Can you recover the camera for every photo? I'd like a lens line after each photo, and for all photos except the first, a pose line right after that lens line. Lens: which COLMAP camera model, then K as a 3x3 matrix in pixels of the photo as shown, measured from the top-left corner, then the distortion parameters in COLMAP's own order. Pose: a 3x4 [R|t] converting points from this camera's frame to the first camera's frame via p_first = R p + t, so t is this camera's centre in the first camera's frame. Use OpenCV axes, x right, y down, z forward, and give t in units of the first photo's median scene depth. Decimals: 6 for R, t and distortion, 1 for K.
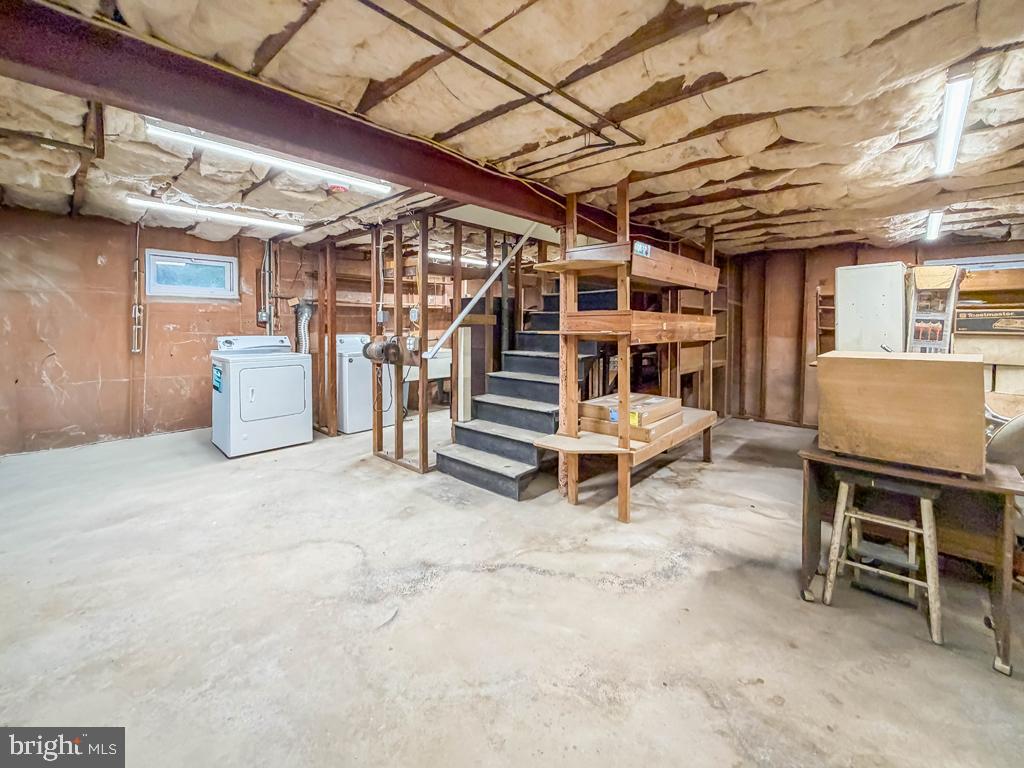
lens RADIAL K [[435.2, 0, 502.5], [0, 435.2, 336.1], [0, 0, 1]] dist [-0.002542, -0.000483]
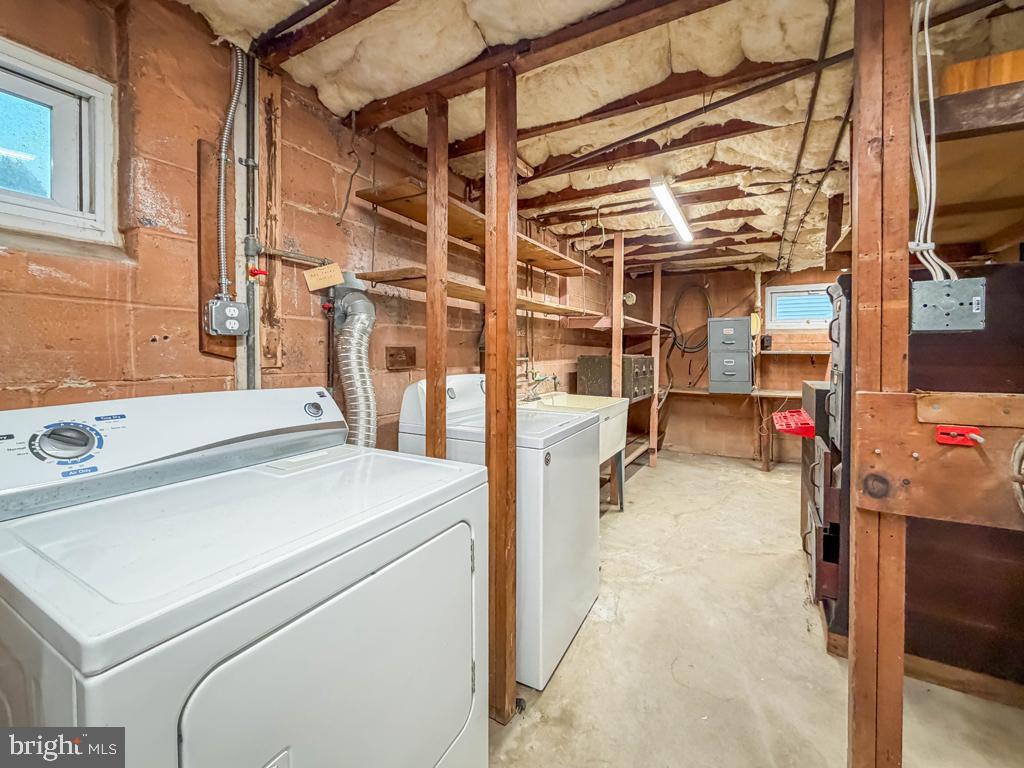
lens RADIAL K [[429.0, 0, 536.5], [0, 429.0, 355.9], [0, 0, 1]] dist [-0.000429, -0.000027]
pose [[0.964778, -0.010127, 0.262871, -0.507977], [0.015774, 0.999688, -0.019381, -0.014855], [-0.262592, 0.022844, 0.964636, 0.805918]]
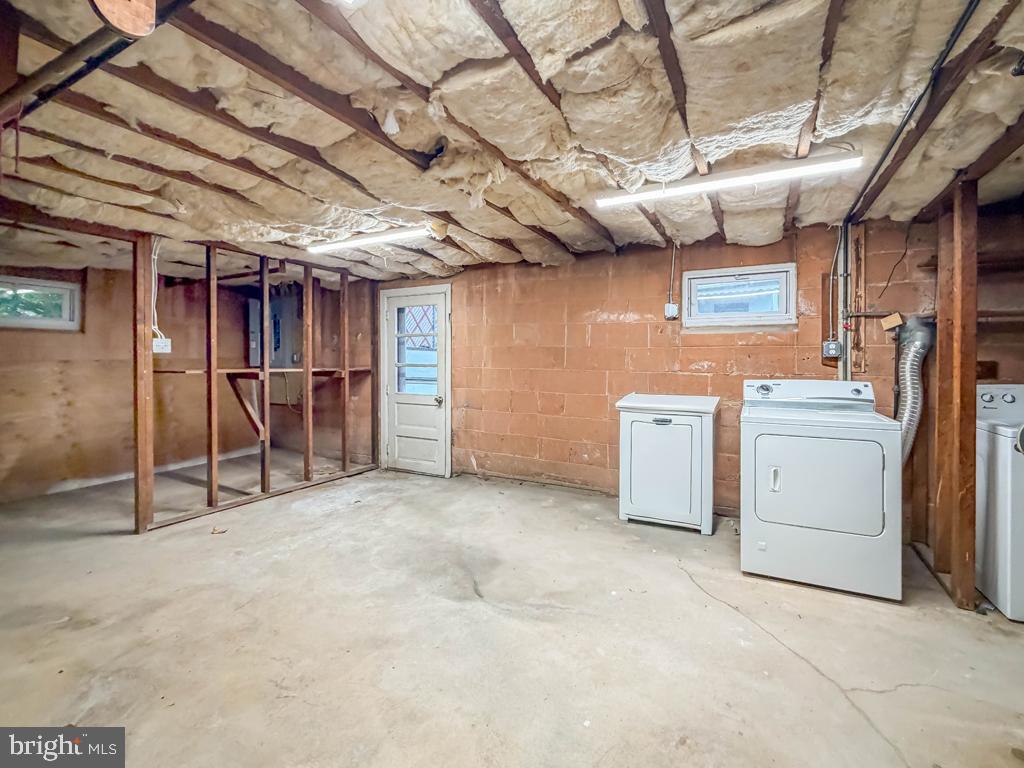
lens RADIAL K [[430.5, 0, 547.9], [0, 430.5, 362.7], [0, 0, 1]] dist [-0.000617, -0.000061]
pose [[0.304563, 0.000906, -0.952492, -0.107247], [-0.029164, 0.999540, -0.008375, -0.010240], [0.952045, 0.030329, 0.304450, 0.506015]]
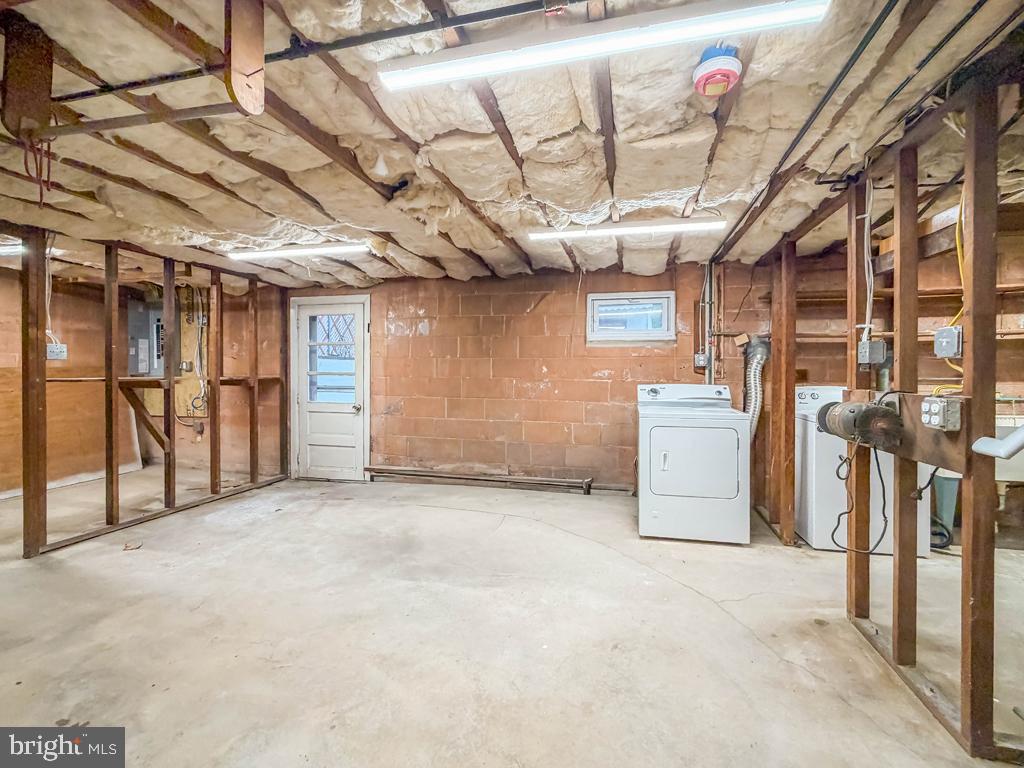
lens RADIAL K [[426.6, 0, 530.7], [0, 426.6, 372.4], [0, 0, 1]] dist [0.000229, 0.000036]
pose [[0.511267, 0.000698, -0.859422, -0.050713], [-0.026546, 0.999535, -0.014981, -0.003715], [0.859012, 0.030473, 0.511048, 0.398741]]
